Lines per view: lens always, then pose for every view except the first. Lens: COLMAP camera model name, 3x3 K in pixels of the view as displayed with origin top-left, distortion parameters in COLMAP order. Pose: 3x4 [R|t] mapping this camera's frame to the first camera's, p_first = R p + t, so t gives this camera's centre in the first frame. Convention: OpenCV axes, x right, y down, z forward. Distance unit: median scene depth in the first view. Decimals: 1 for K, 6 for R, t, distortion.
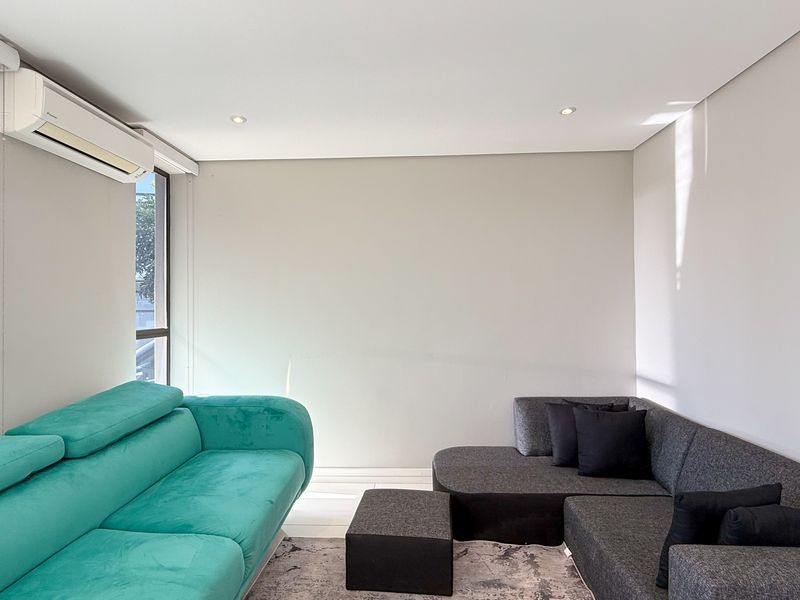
lens RADIAL K [[435.5, 0, 400.0], [0, 435.5, 300.0], [0, 0, 1]] dist [-0.002715, -0.000199]
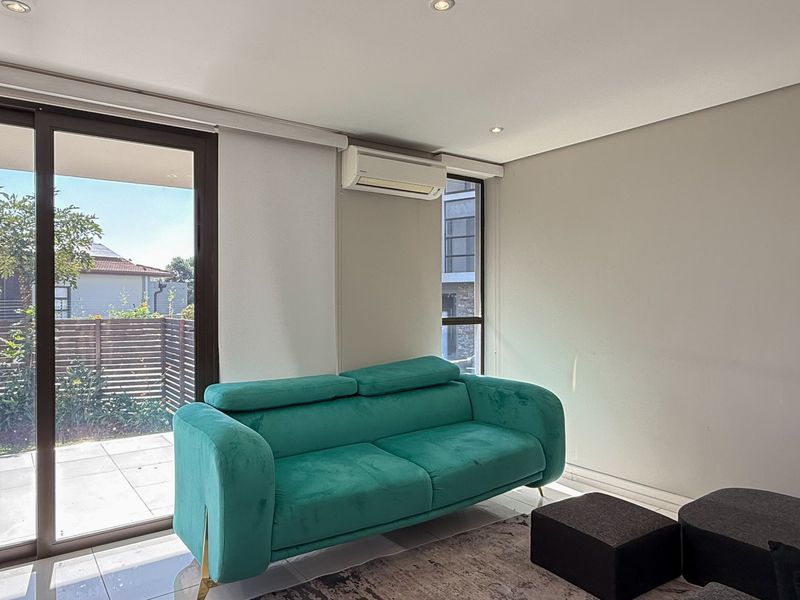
lens RADIAL K [[560.6, 0, 400.0], [0, 560.6, 300.0], [0, 0, 1]] dist [0.000092, -0.002096]
pose [[0.617994, 0.009280, -0.786128, 0.687710], [0.005156, 0.999861, 0.015857, -0.005204], [0.786166, -0.013853, 0.617860, -0.094638]]
